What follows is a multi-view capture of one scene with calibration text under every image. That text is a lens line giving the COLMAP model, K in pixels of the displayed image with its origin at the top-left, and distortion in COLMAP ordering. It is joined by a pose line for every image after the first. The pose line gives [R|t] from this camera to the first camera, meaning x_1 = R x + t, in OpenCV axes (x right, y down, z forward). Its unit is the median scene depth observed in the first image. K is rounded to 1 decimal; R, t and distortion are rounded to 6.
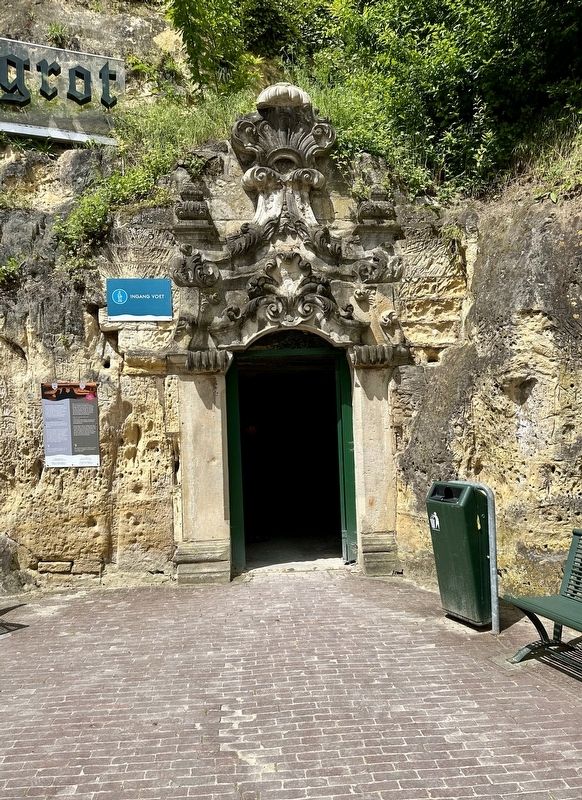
lens RADIAL K [[536.6, 0, 319.2], [0, 536.6, 447.9], [0, 0, 1]] dist [0.054184, -0.008713]
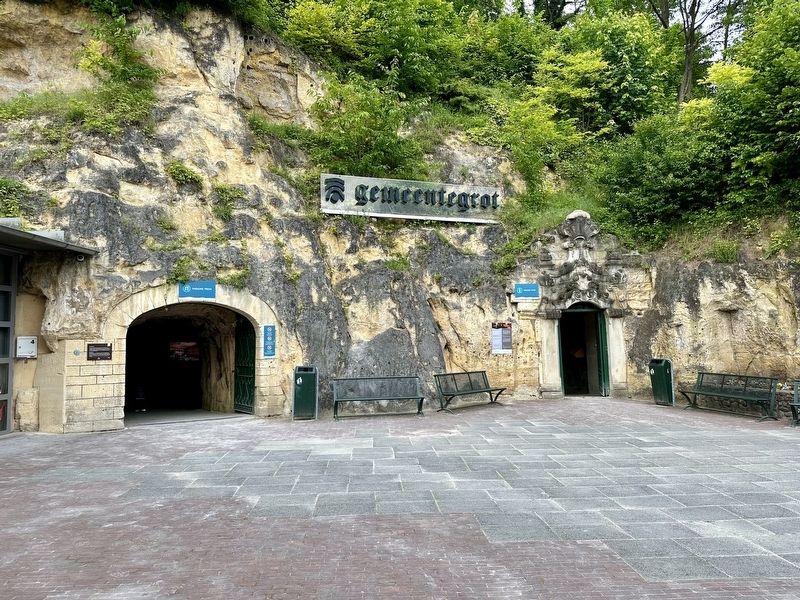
lens RADIAL K [[551.2, 0, 400.4], [0, 551.2, 307.3], [0, 0, 1]] dist [0.023845, -0.045260]
pose [[0.998852, 0.008615, -0.047119, -0.811261], [-0.012926, 0.995678, -0.091967, 0.061495], [0.046123, 0.092471, 0.994647, -1.686875]]
